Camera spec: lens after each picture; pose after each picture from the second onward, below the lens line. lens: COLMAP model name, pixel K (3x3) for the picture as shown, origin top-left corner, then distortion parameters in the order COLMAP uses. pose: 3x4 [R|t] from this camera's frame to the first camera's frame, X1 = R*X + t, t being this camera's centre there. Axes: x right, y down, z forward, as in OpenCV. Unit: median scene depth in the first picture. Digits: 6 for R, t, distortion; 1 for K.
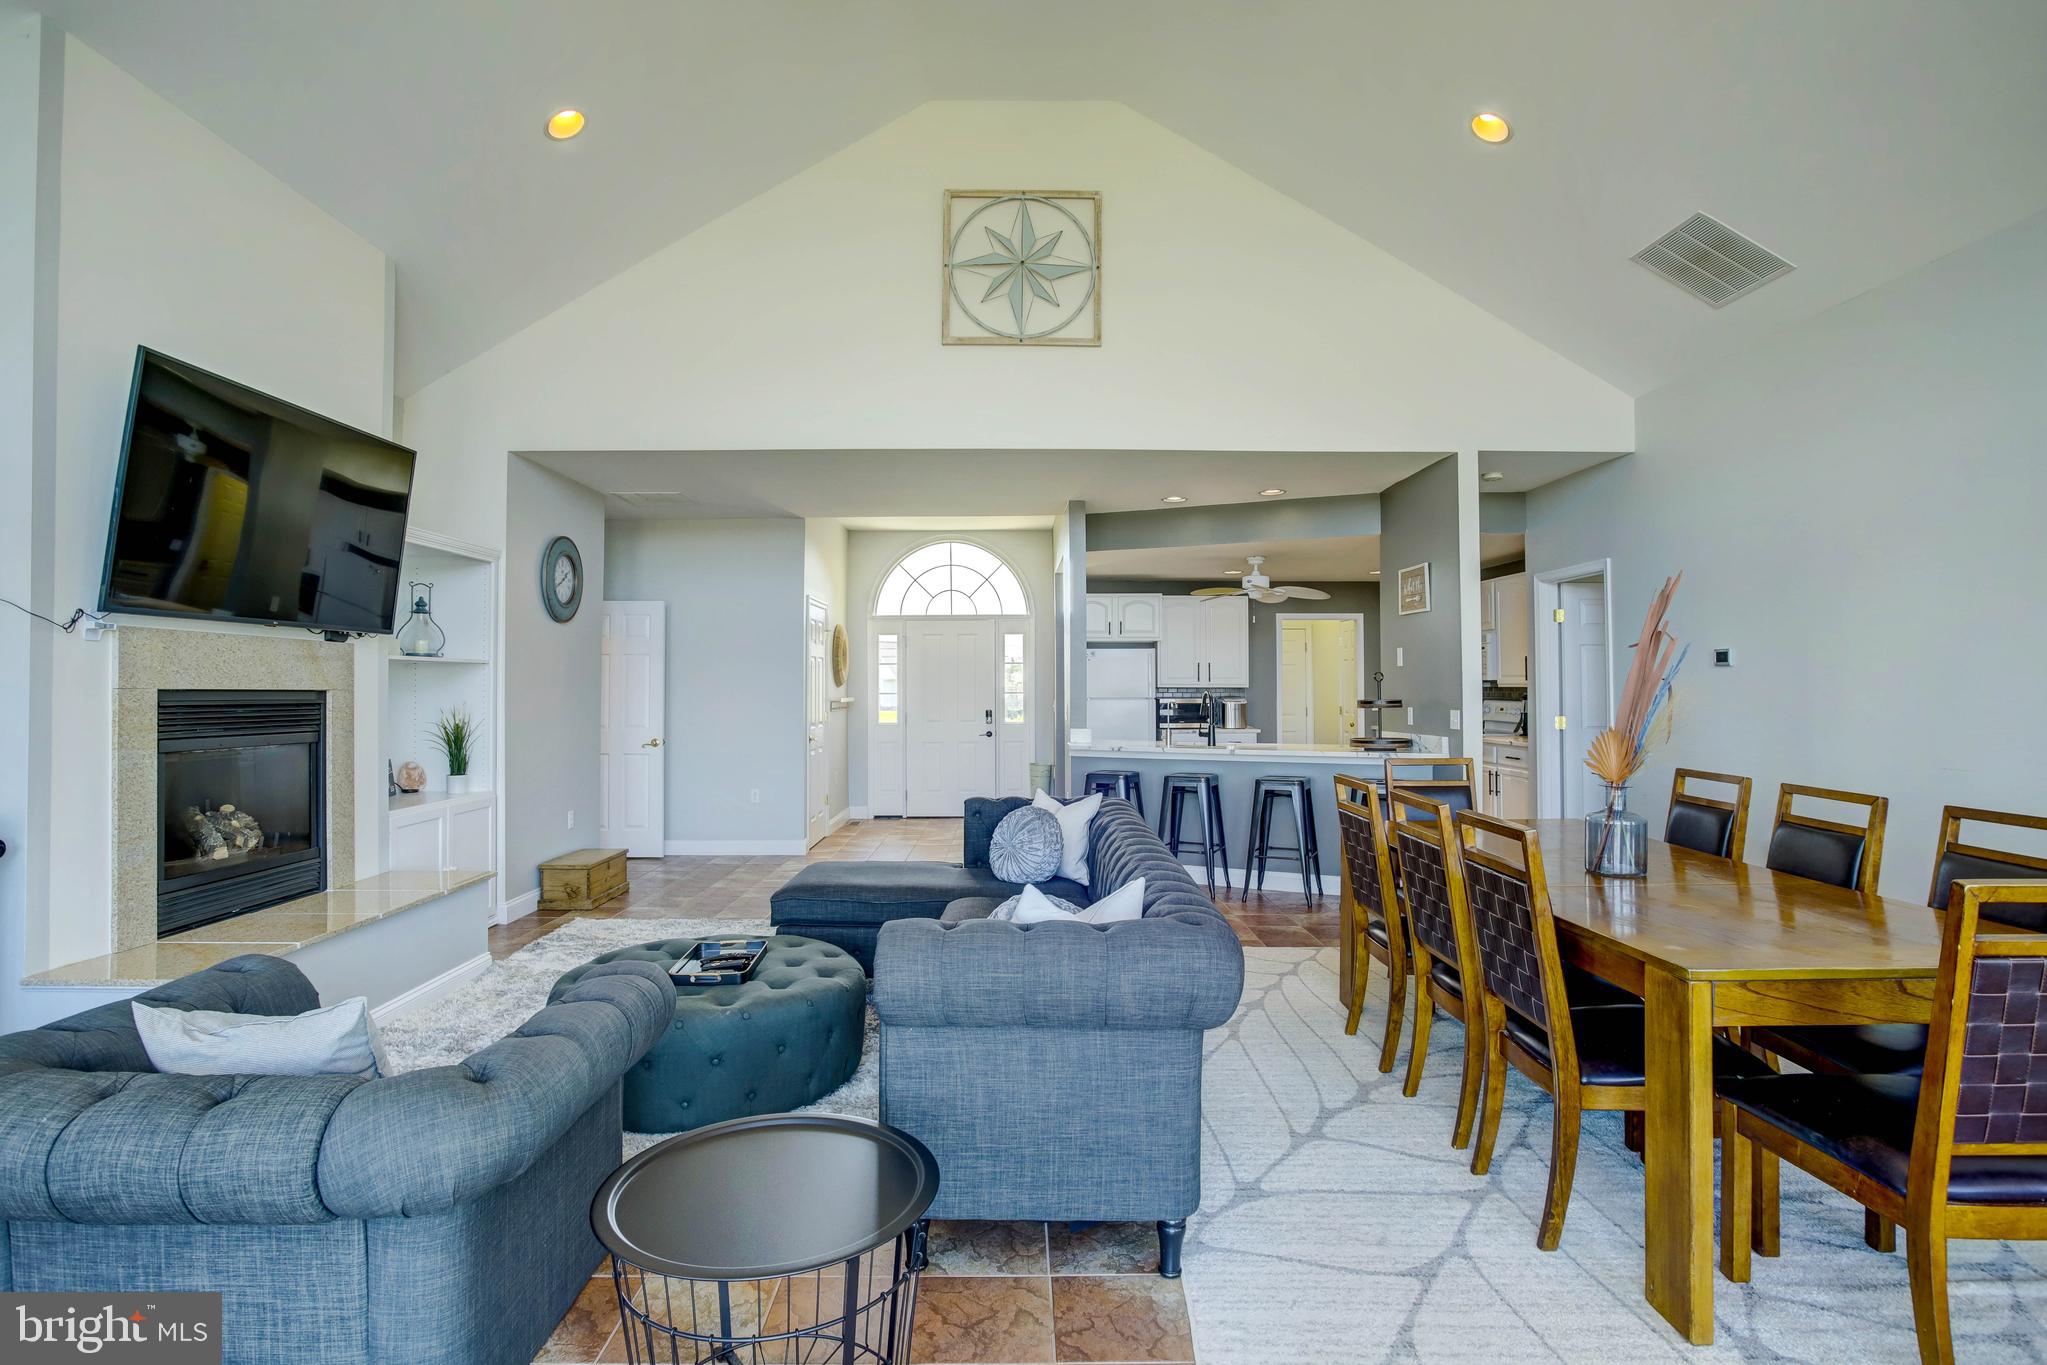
lens RADIAL K [[1058.9, 0, 1058.6], [0, 1058.9, 676.7], [0, 0, 1]] dist [-0.052260, 0.029072]
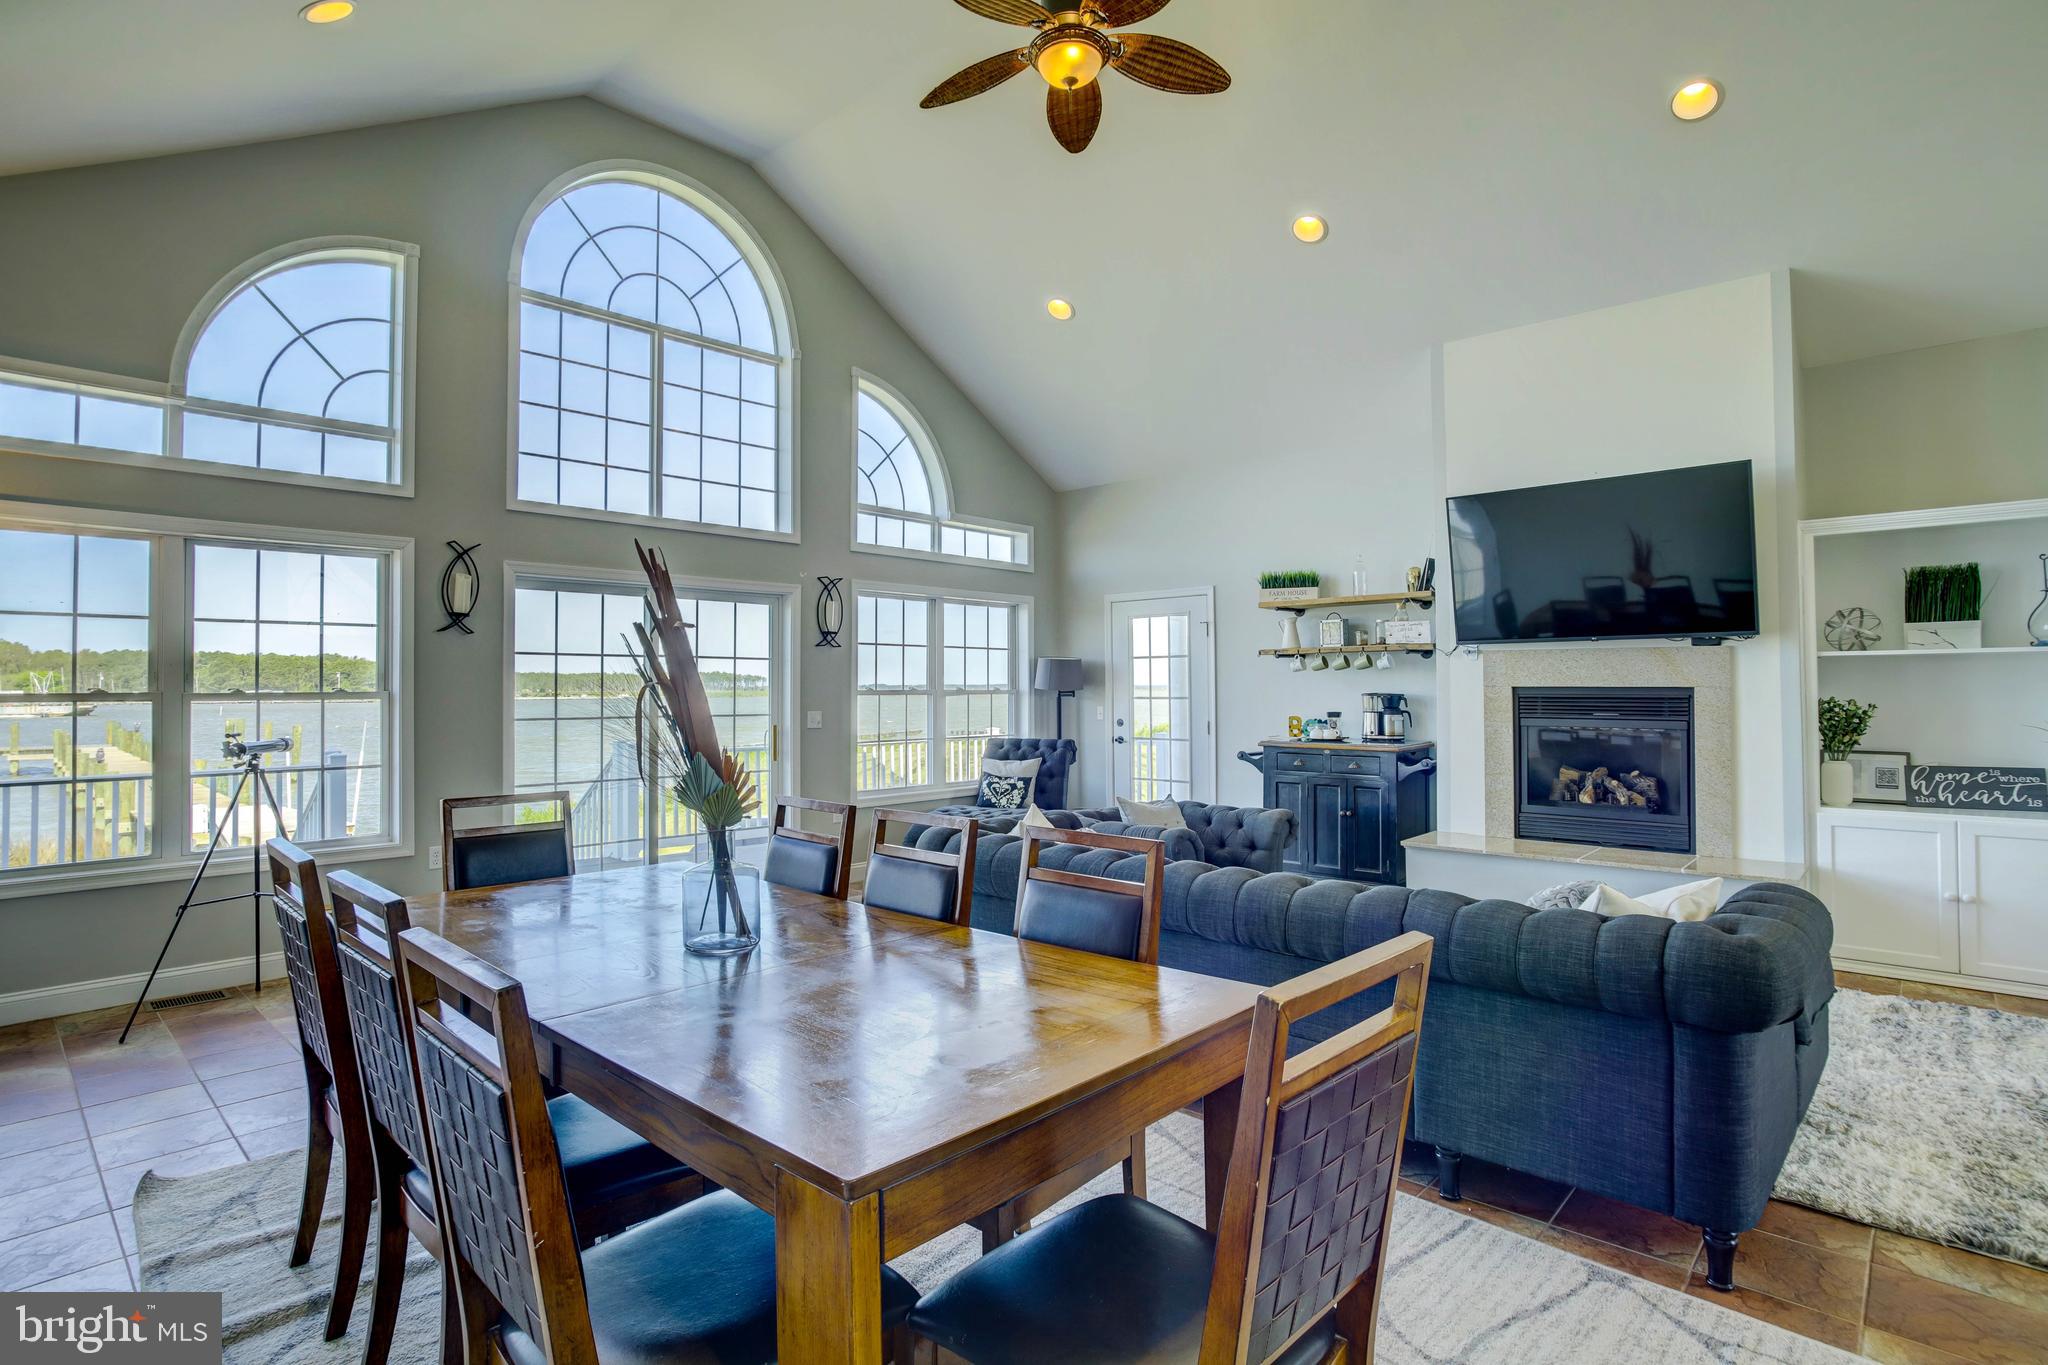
lens RADIAL K [[1018.0, 0, 1024.2], [0, 1018.0, 673.9], [0, 0, 1]] dist [-0.049341, 0.021013]
pose [[-0.714987, -0.004878, -0.699121, 0.464928], [0.012934, 0.999712, -0.020202, 0.007978], [0.699018, -0.023487, -0.714718, 0.922739]]
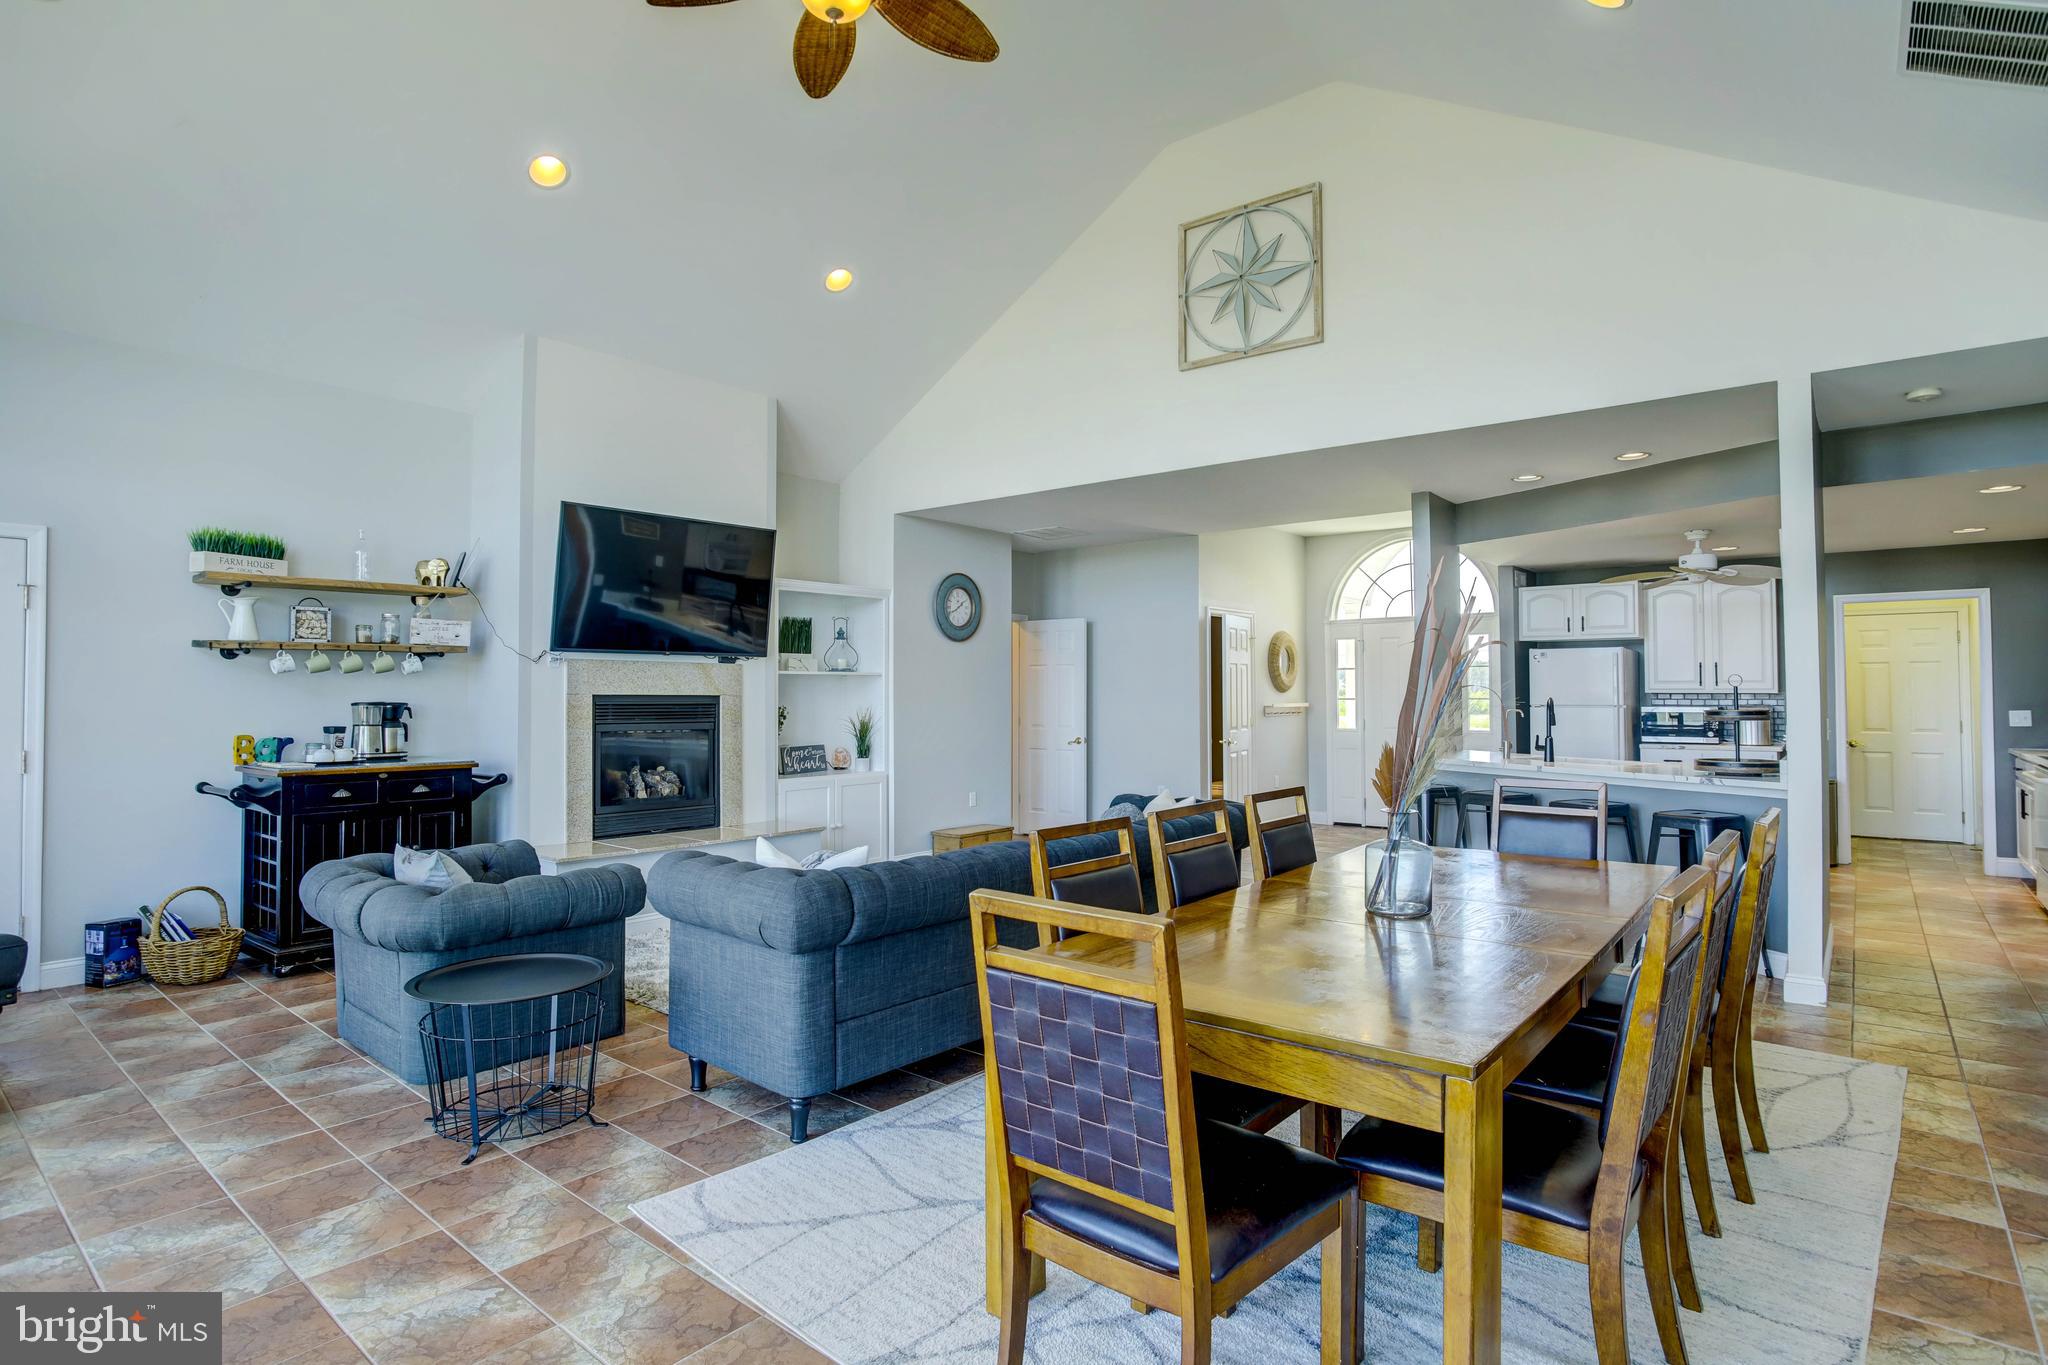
lens RADIAL K [[1098.6, 0, 1024.0], [0, 1098.6, 682.5], [0, 0, 1]] dist [-0.043212, 0.016701]
pose [[0.752725, -0.006117, -0.658307, 0.494186], [0.007031, 0.999974, -0.001252, -0.000618], [0.658298, -0.003686, 0.752749, 0.061843]]
